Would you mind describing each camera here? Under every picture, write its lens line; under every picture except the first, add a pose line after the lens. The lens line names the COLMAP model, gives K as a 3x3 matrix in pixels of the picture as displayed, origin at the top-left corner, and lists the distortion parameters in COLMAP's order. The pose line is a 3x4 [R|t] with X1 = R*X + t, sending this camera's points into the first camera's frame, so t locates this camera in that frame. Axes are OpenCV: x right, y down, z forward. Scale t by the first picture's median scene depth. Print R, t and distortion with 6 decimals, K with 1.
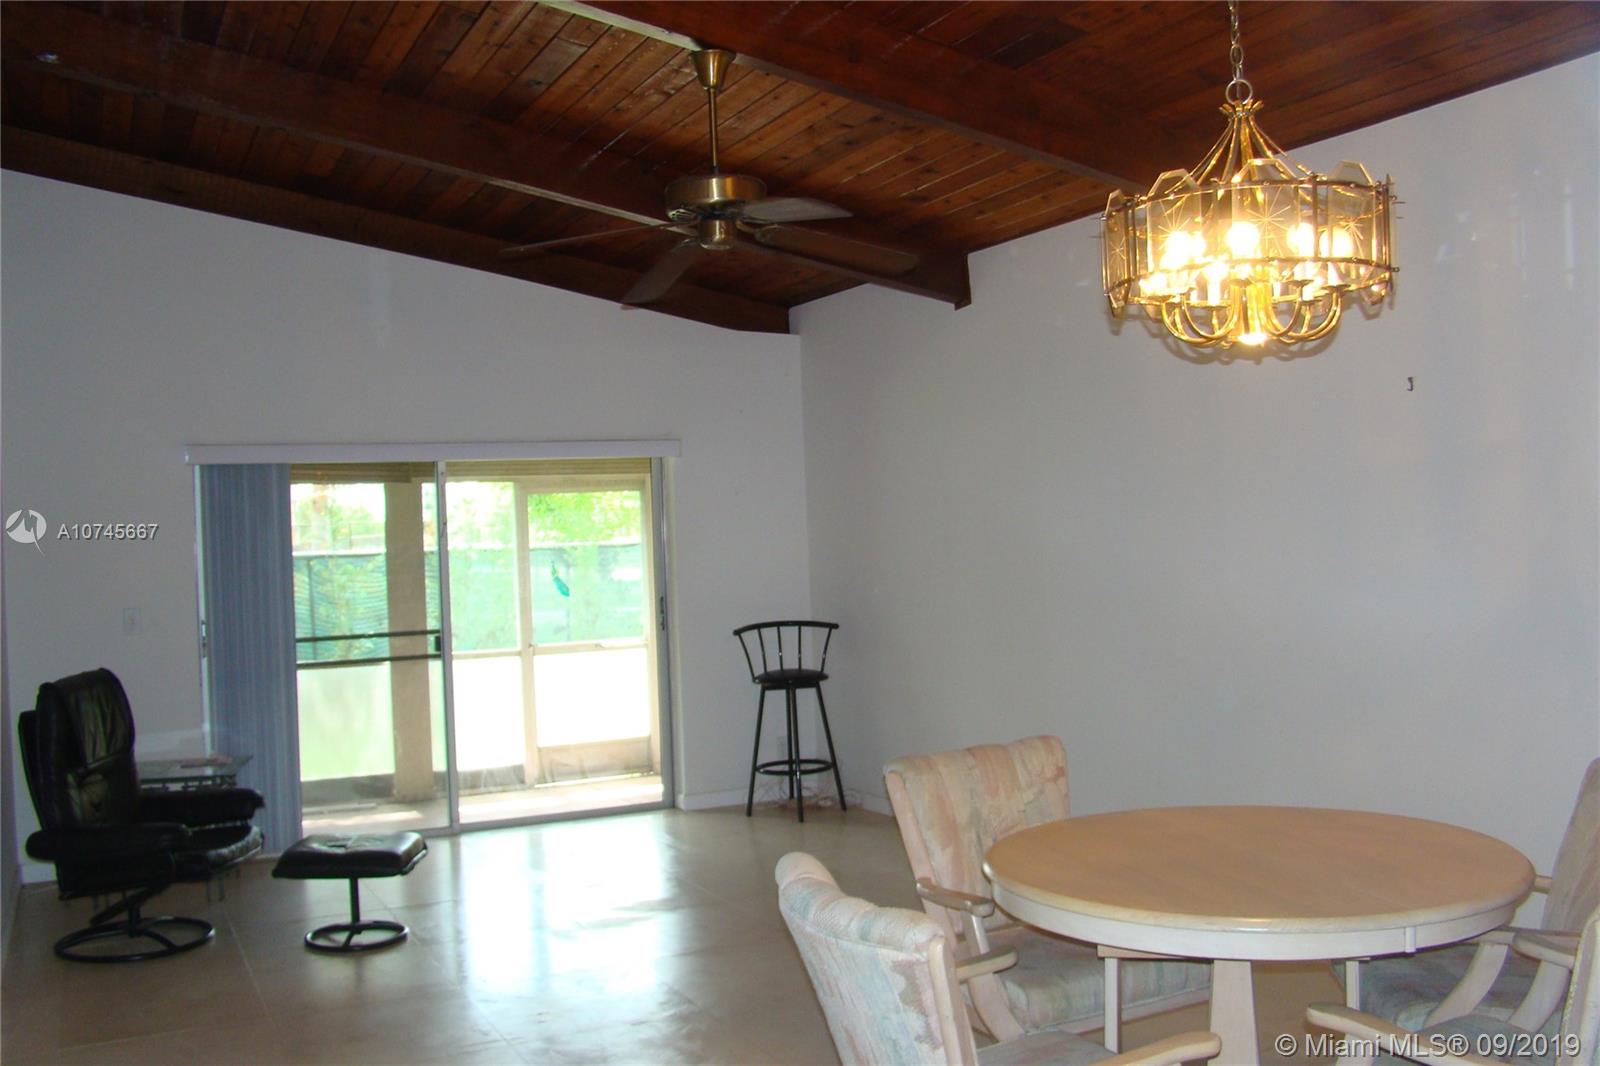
lens RADIAL K [[1498.9, 0, 797.7], [0, 1498.9, 543.3], [0, 0, 1]] dist [-0.127682, 0.000000]
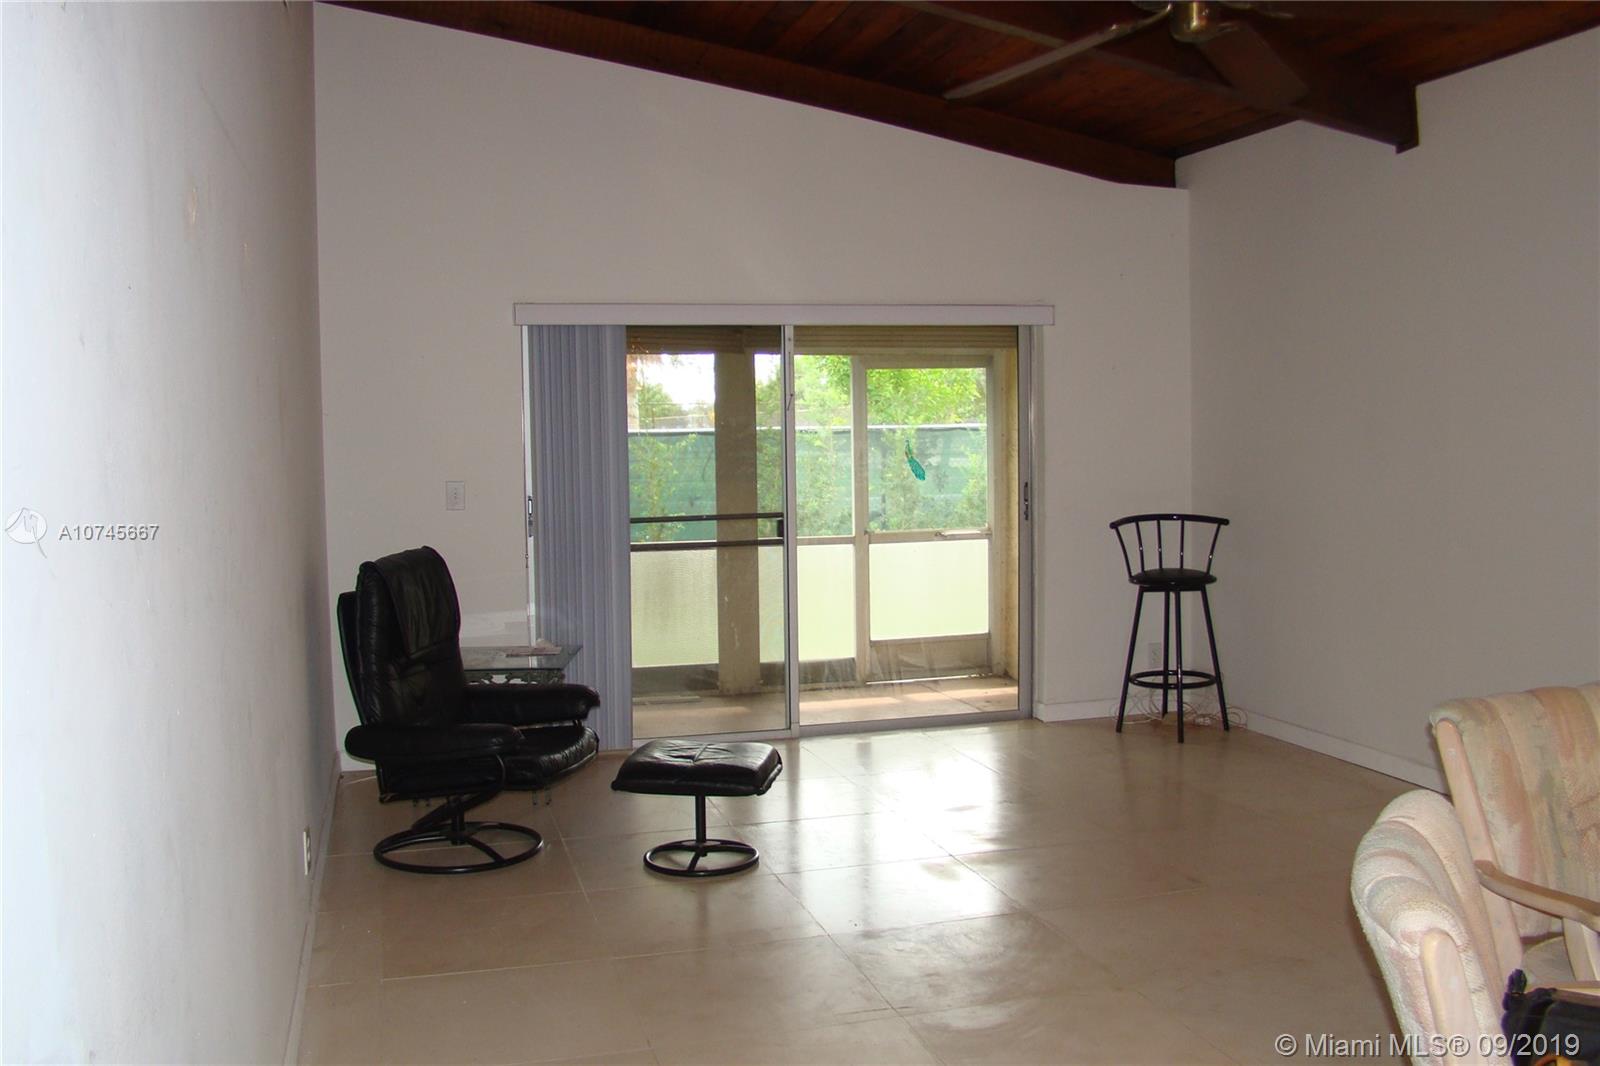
lens RADIAL K [[1498.9, 0, 791.6], [0, 1498.9, 537.8], [0, 0, 1]] dist [-0.127682, 0.000000]
pose [[0.980504, 0.031633, -0.193936, -0.059909], [-0.017742, 0.997178, 0.072952, 0.006378], [0.195696, -0.068088, 0.978298, 0.109049]]
